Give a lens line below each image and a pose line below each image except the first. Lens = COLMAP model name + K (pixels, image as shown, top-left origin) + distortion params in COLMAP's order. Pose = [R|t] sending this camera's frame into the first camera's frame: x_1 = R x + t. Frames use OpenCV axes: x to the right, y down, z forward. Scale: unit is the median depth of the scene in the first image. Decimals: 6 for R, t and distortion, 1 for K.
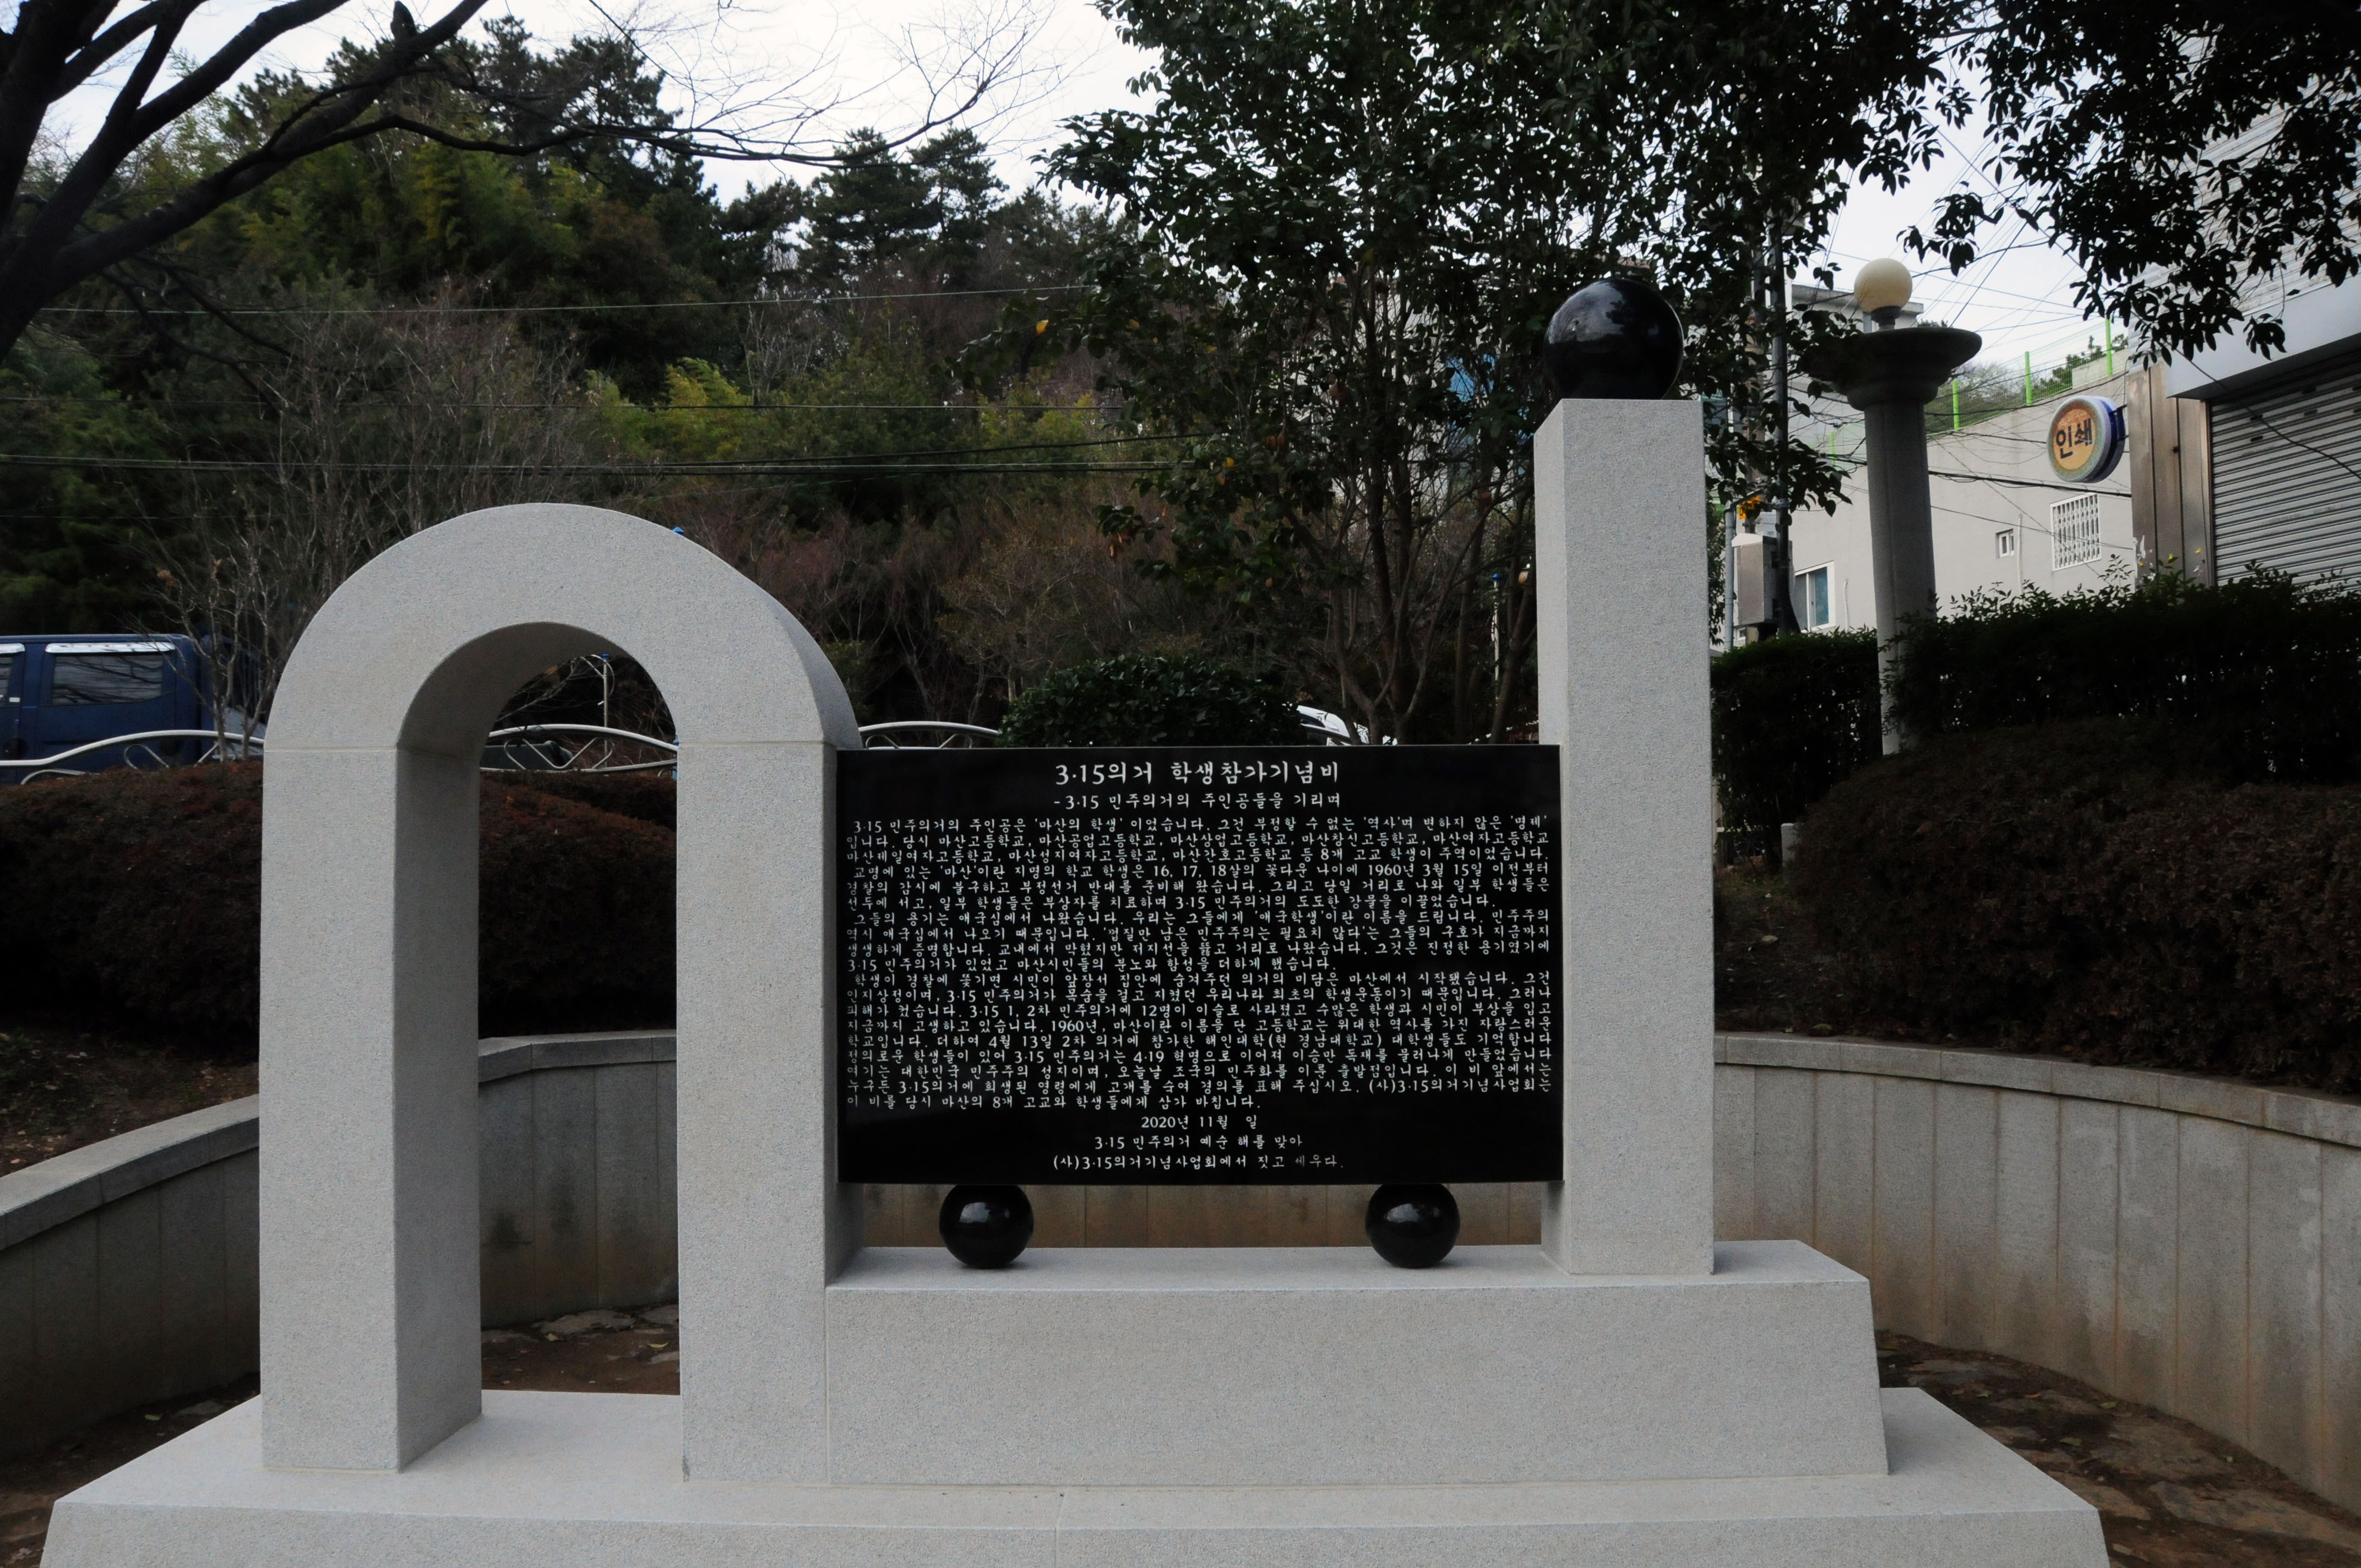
lens RADIAL K [[1883.9, 0, 1169.1], [0, 1883.9, 880.5], [0, 0, 1]] dist [-0.143829, 0.044578]
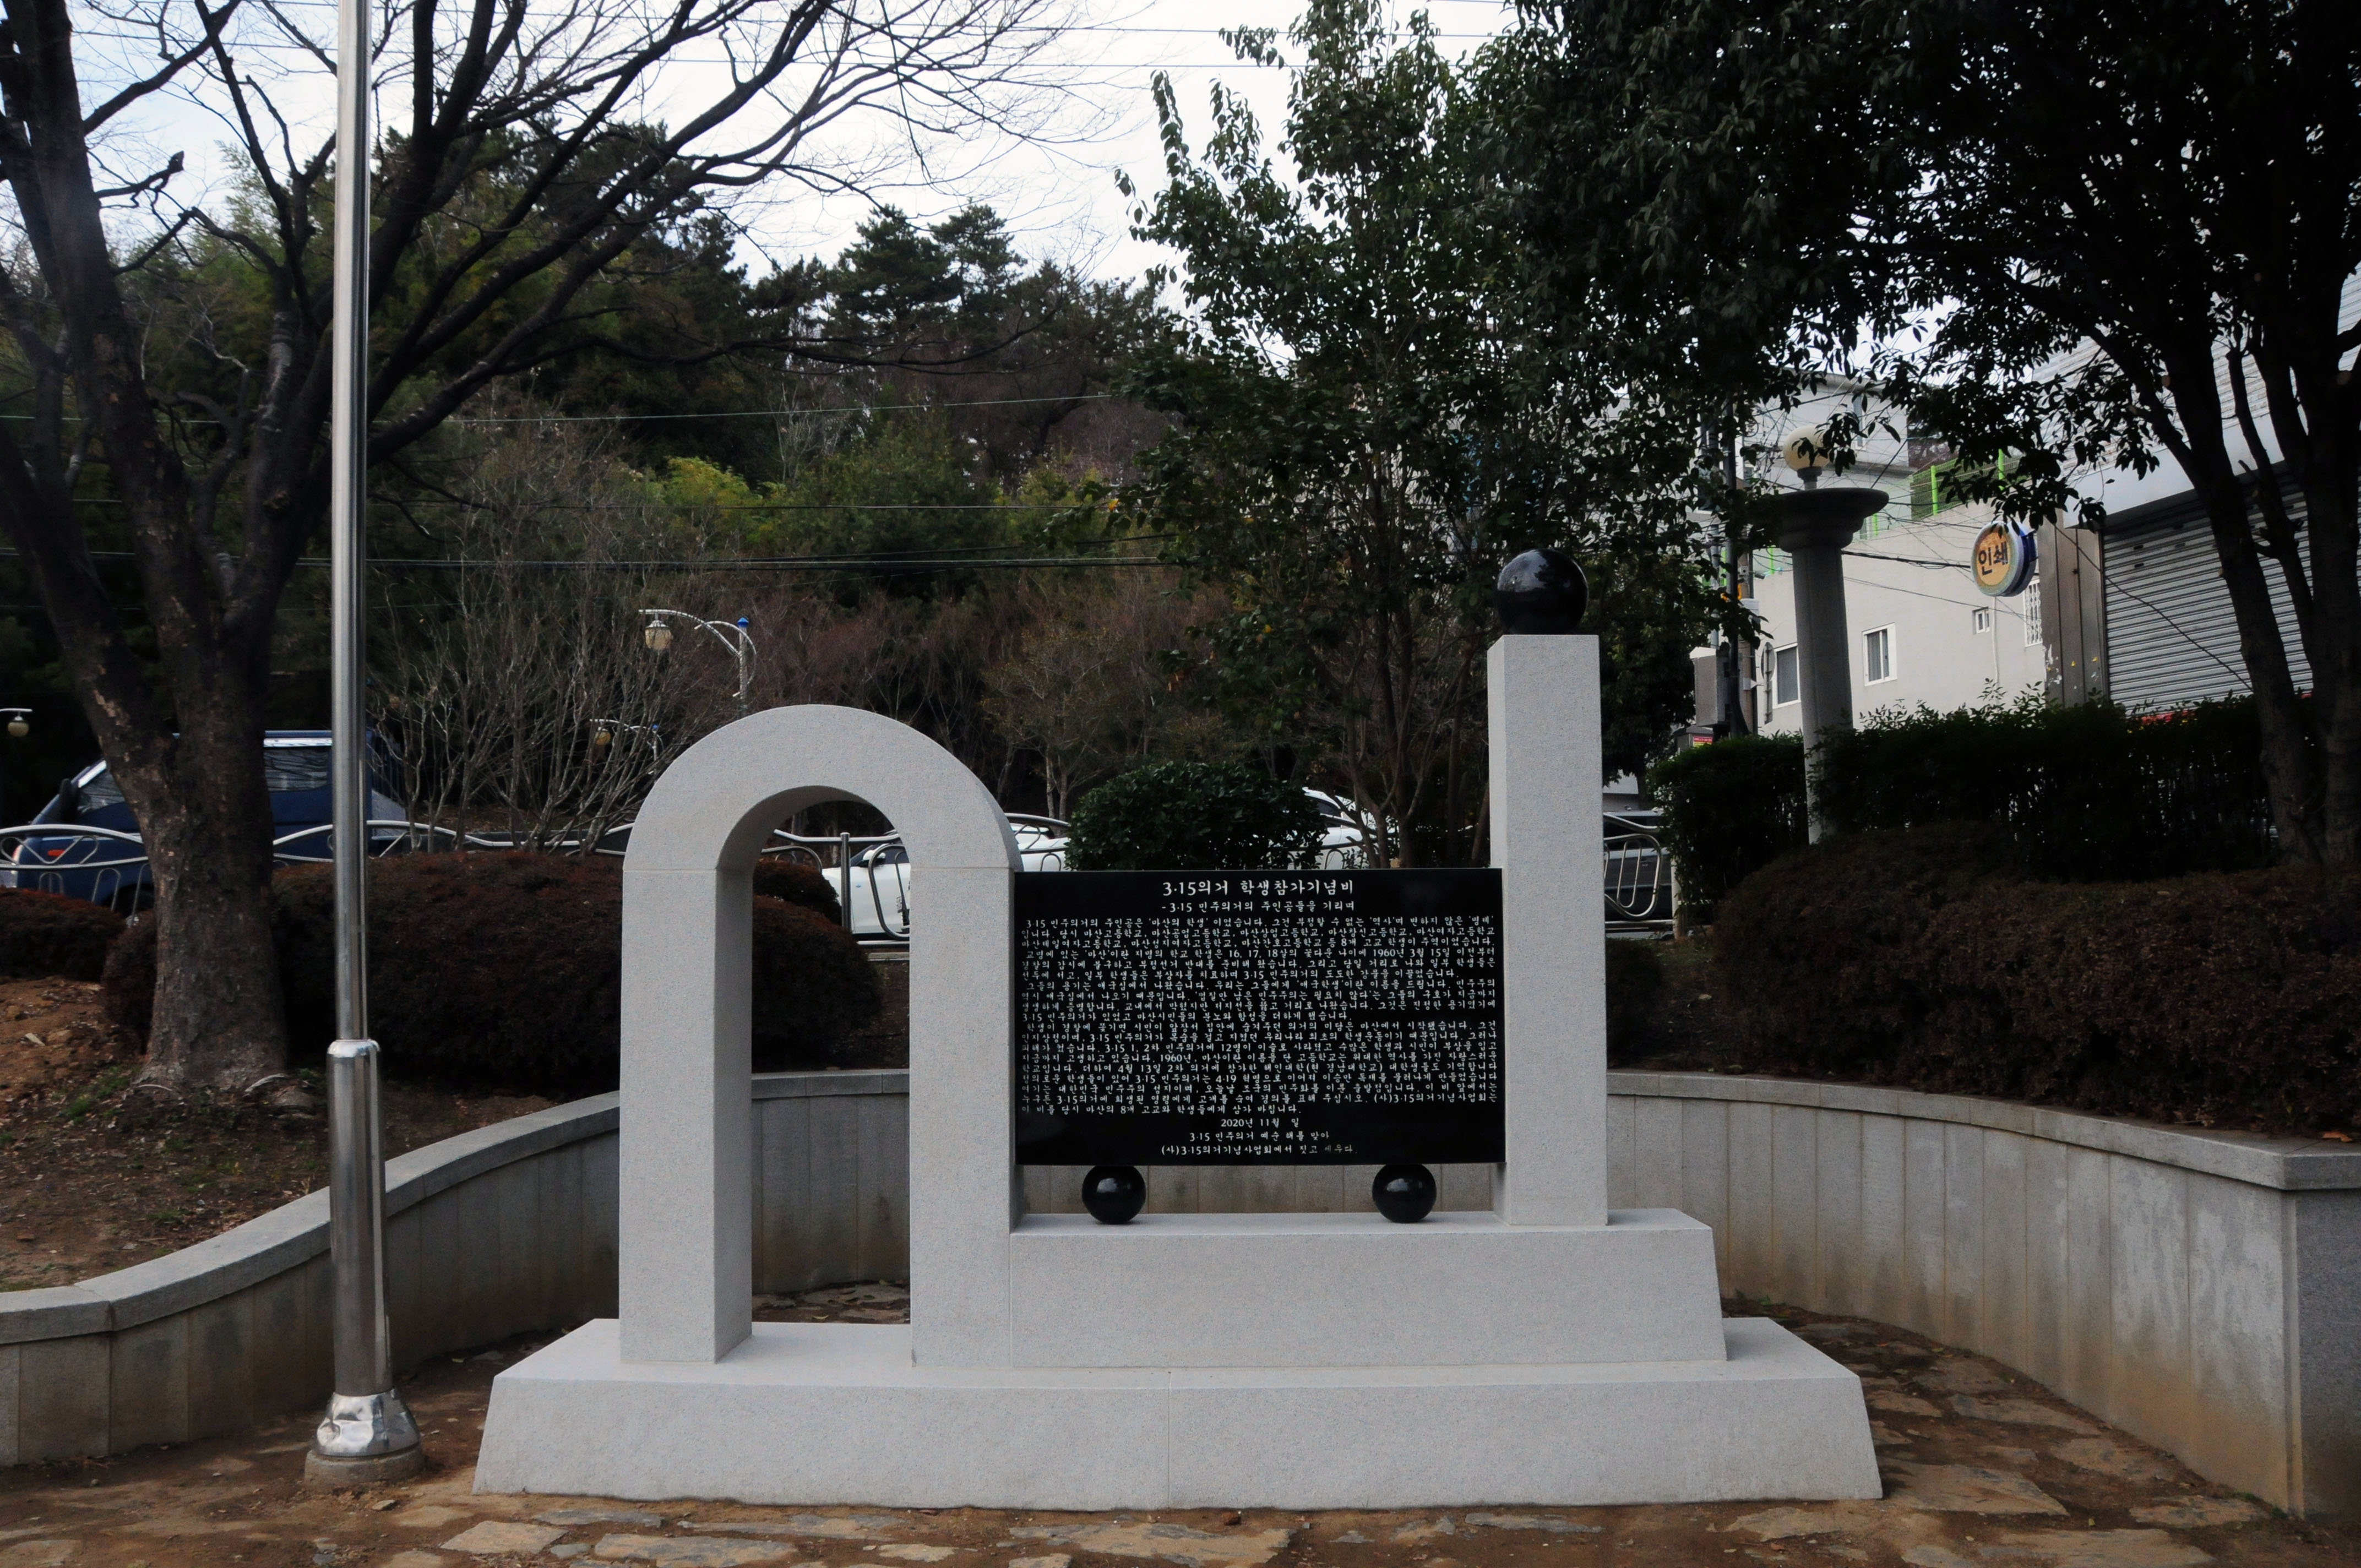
lens RADIAL K [[1883.9, 0, 1158.9], [0, 1883.9, 874.2], [0, 0, 1]] dist [-0.143829, 0.044578]
pose [[0.999927, -0.000980, -0.012083, -0.045443], [0.000570, 0.999425, -0.033893, -0.017408], [0.012109, 0.033884, 0.999352, -0.488897]]
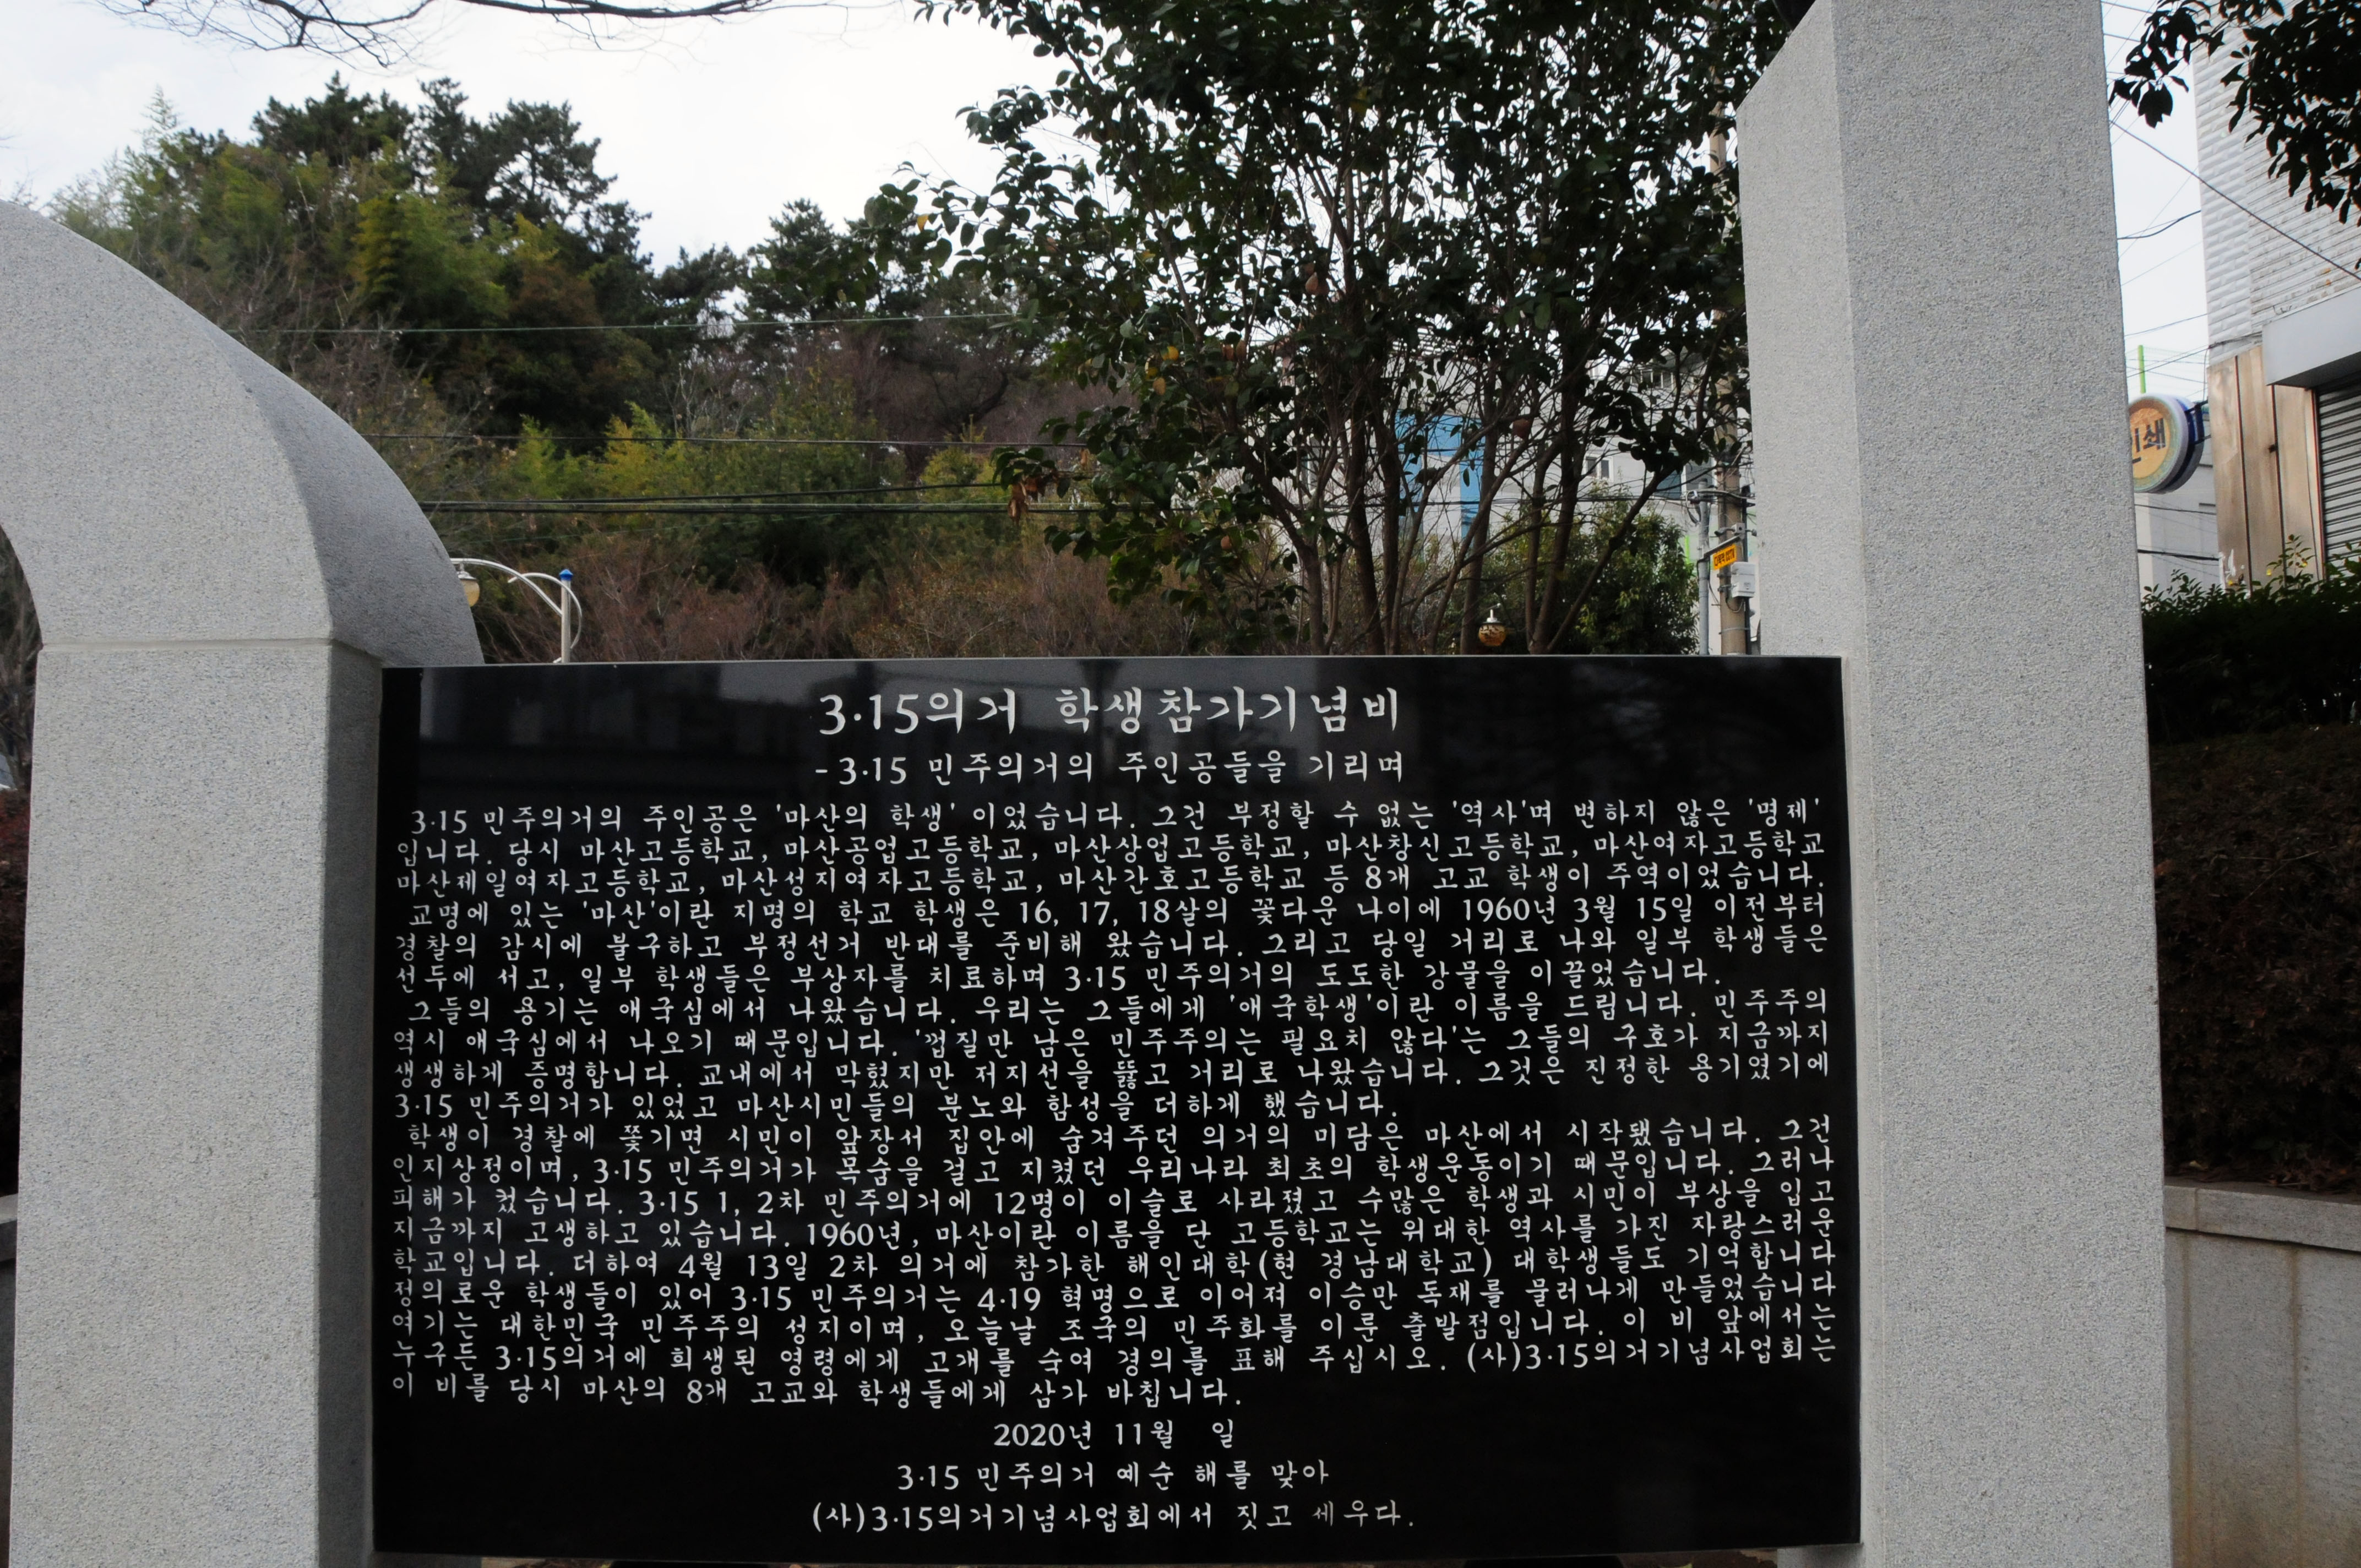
lens RADIAL K [[1883.9, 0, 1178.6], [0, 1883.9, 857.8], [0, 0, 1]] dist [-0.143829, 0.044578]
pose [[0.999306, 0.001085, 0.037236, 0.014499], [0.000954, 0.998502, -0.054699, 0.007397], [-0.037240, 0.054697, 0.997808, 0.515413]]
